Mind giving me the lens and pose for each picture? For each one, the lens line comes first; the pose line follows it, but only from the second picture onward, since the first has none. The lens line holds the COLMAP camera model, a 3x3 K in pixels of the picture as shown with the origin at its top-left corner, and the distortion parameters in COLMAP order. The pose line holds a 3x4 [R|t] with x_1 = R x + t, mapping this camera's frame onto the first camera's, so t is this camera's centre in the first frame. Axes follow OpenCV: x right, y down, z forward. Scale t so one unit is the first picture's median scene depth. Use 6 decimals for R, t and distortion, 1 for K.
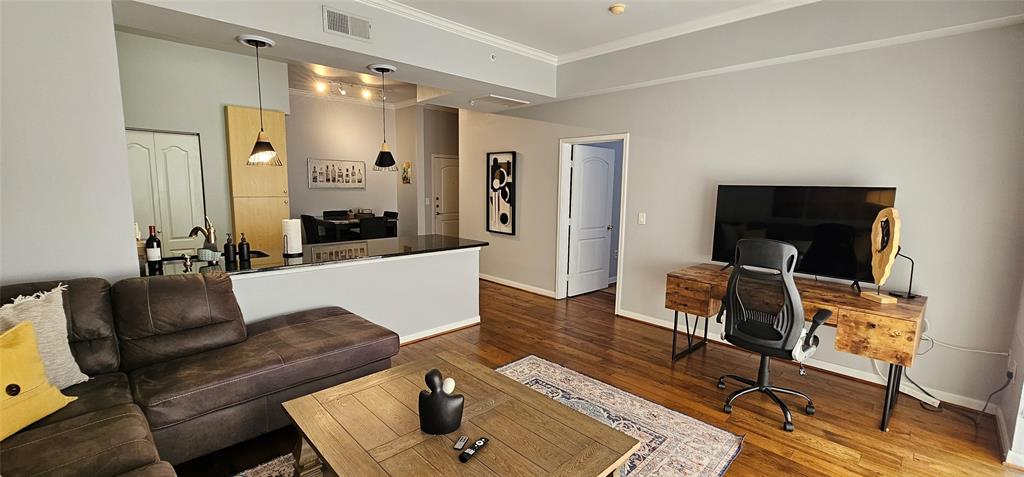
lens RADIAL K [[419.1, 0, 514.8], [0, 419.1, 236.3], [0, 0, 1]] dist [-0.003158, 0.000150]
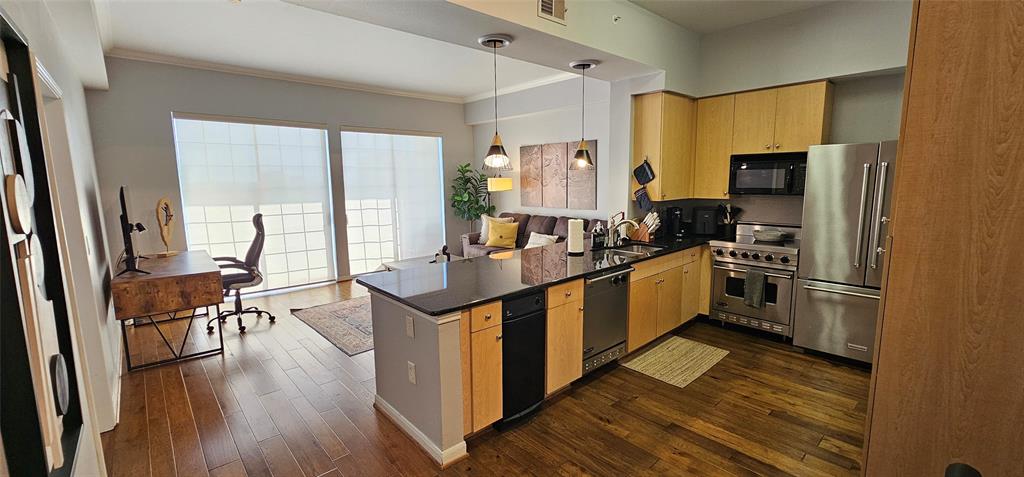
lens RADIAL K [[419.1, 0, 520.6], [0, 419.1, 238.4], [0, 0, 1]] dist [-0.003158, 0.000150]
pose [[-0.999800, -0.007219, 0.018663, -0.196573], [-0.002039, 0.964558, 0.263865, -0.128895], [-0.019907, 0.263774, -0.964379, 0.965621]]
